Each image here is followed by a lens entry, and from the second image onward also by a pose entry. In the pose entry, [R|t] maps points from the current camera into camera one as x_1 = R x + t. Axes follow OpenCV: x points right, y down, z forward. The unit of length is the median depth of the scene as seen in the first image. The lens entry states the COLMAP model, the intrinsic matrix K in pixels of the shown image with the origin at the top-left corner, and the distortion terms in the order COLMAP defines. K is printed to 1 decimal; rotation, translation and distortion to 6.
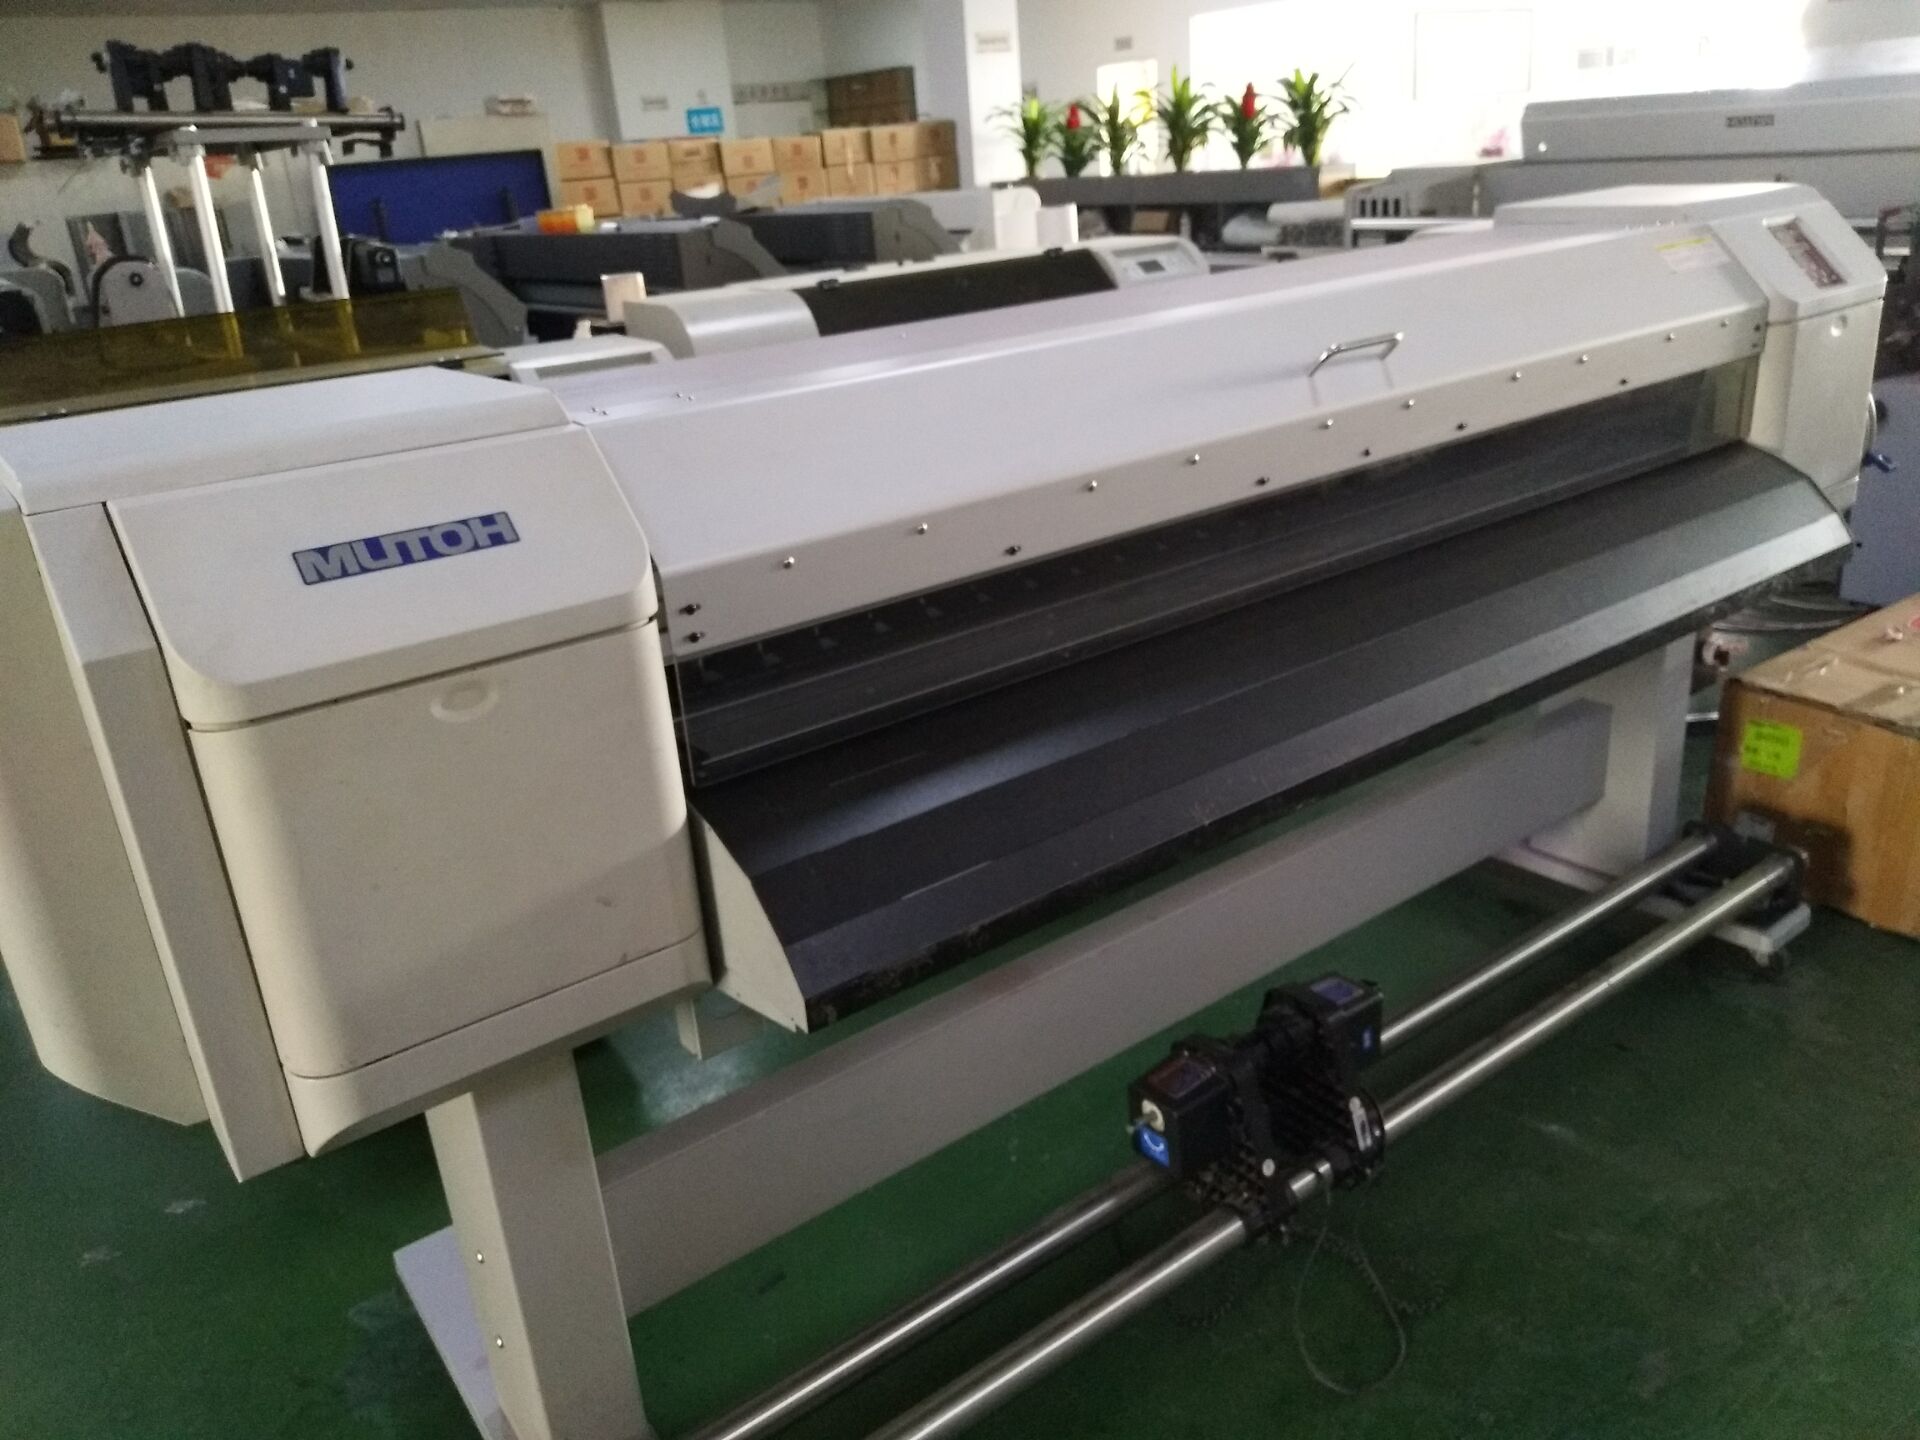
lens RADIAL K [[1452.0, 0, 951.2], [0, 1452.0, 714.8], [0, 0, 1]] dist [0.055807, -0.055178]
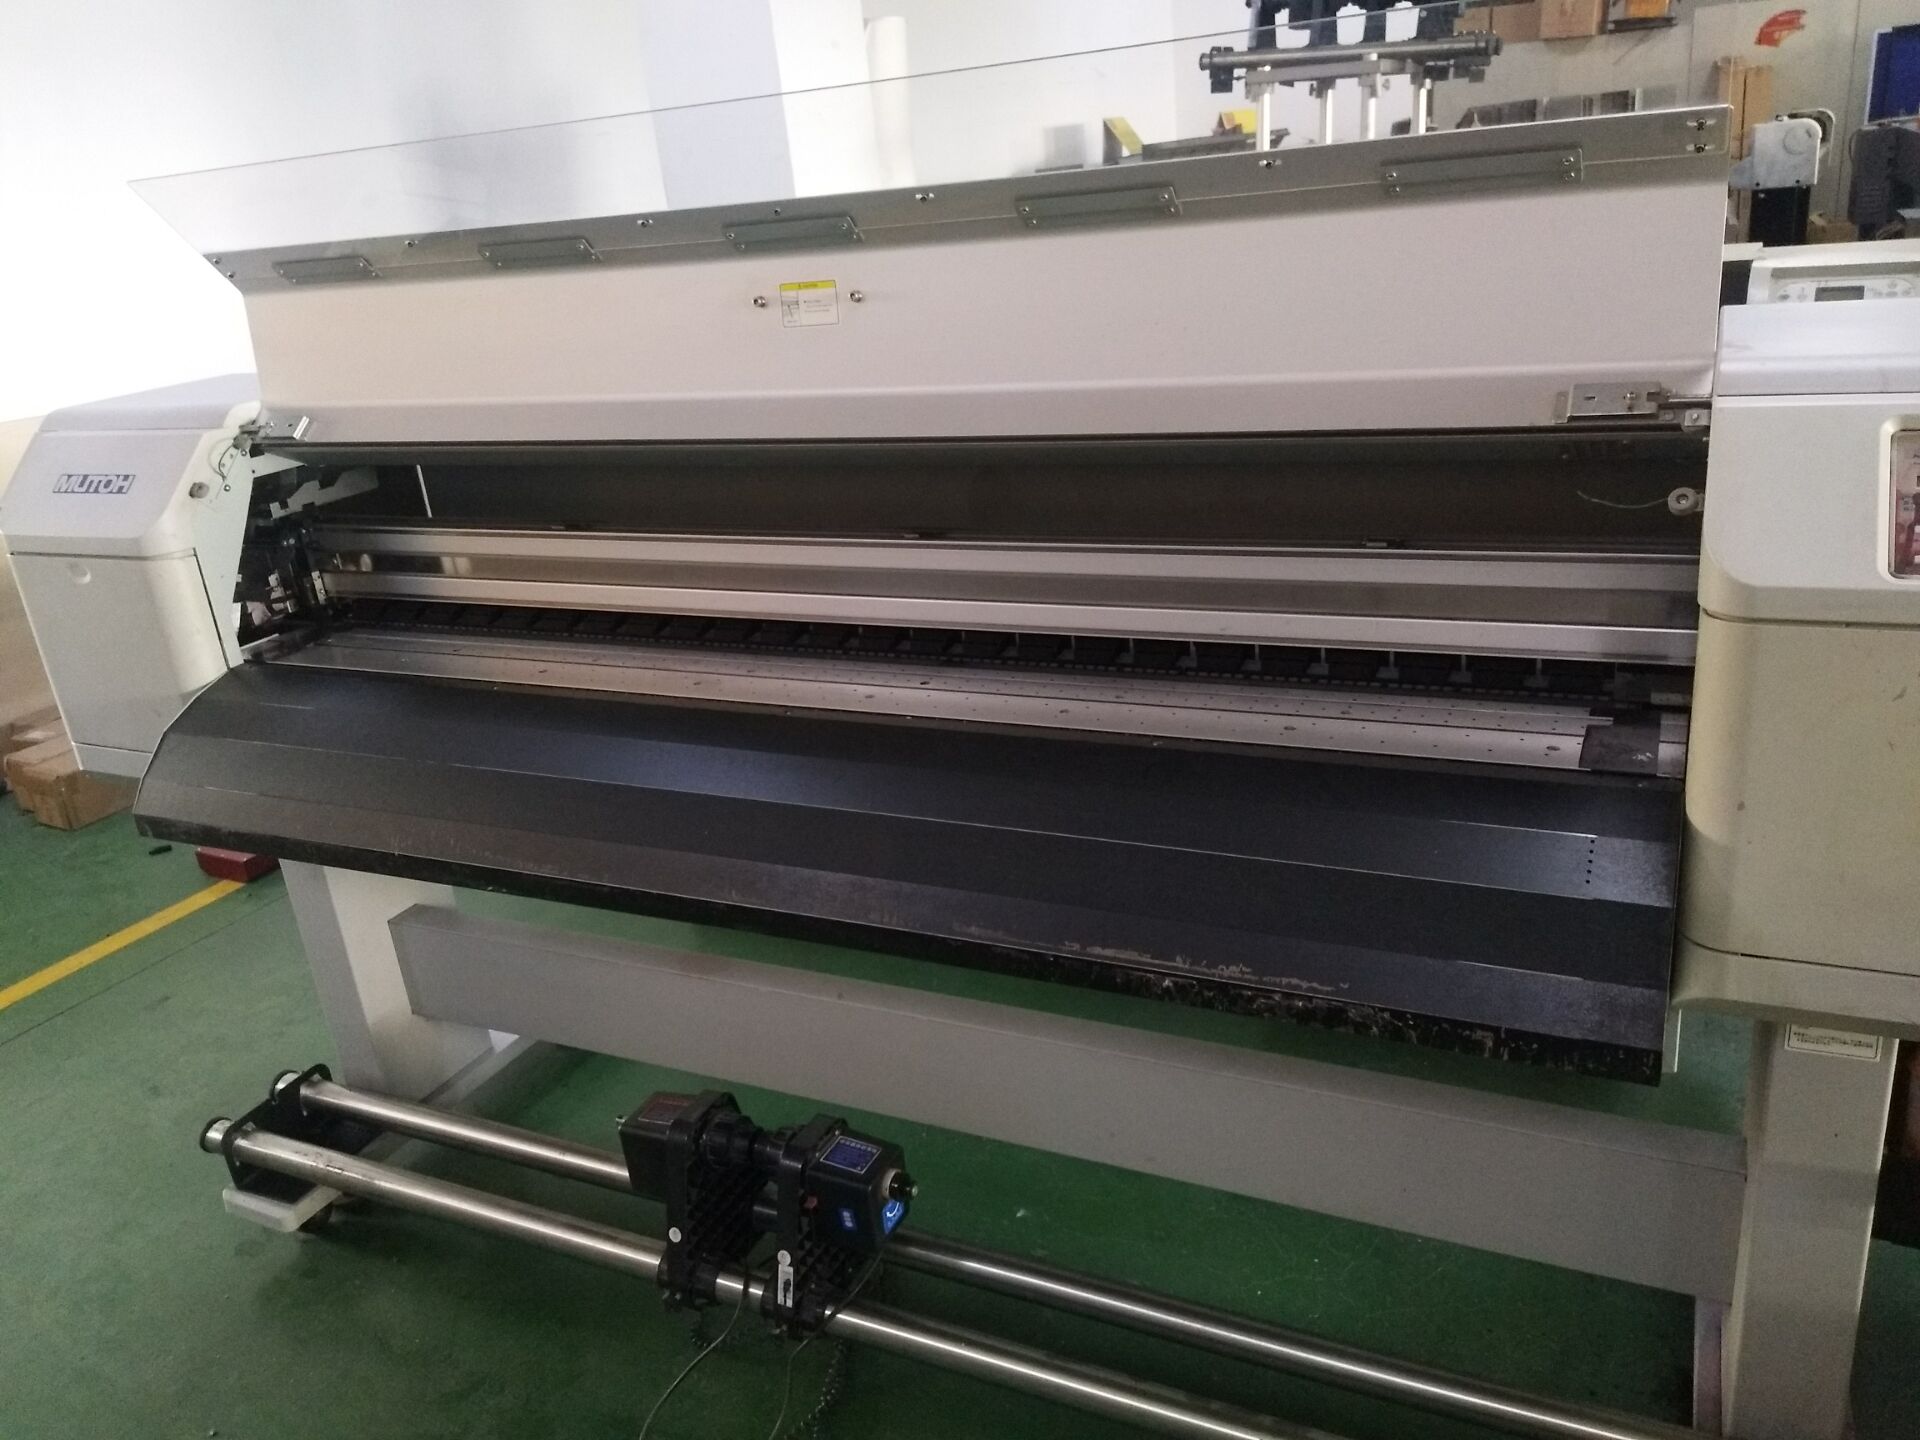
lens RADIAL K [[1452.0, 0, 954.7], [0, 1452.0, 723.9], [0, 0, 1]] dist [0.055807, -0.055178]
pose [[0.459672, 0.346728, -0.817607, 0.877395], [-0.255620, 0.933332, 0.252091, -0.291499], [0.850506, 0.093118, 0.517657, 0.504624]]
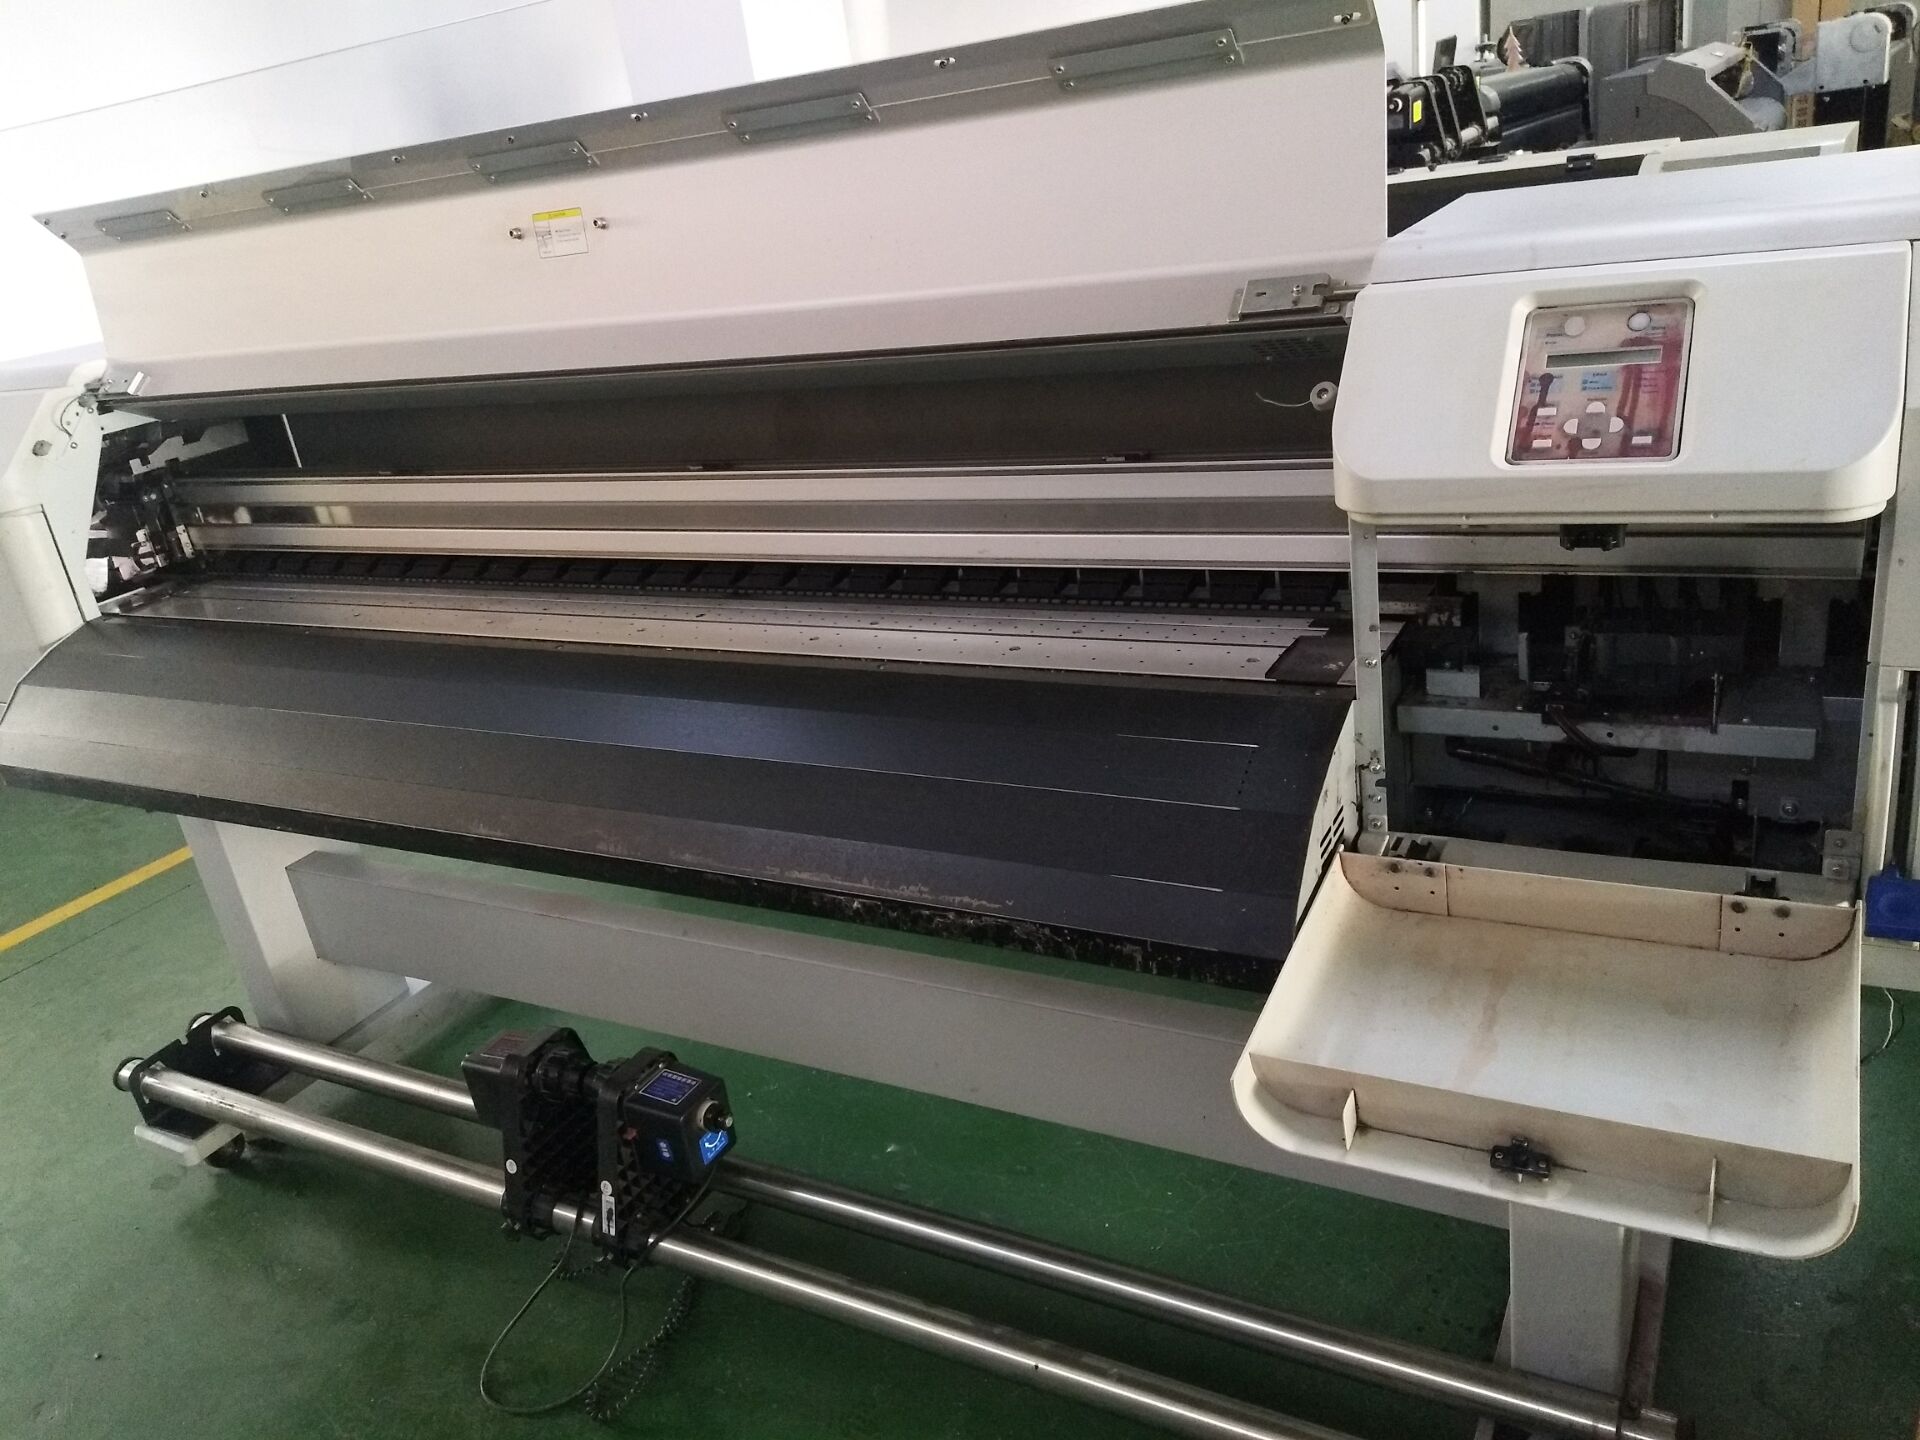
lens RADIAL K [[1452.0, 0, 958.7], [0, 1452.0, 724.8], [0, 0, 1]] dist [0.055807, -0.055178]
pose [[0.411282, 0.362556, -0.836302, 0.952849], [-0.217559, 0.930020, 0.296192, -0.317031], [0.885164, 0.060127, 0.461378, 0.658754]]
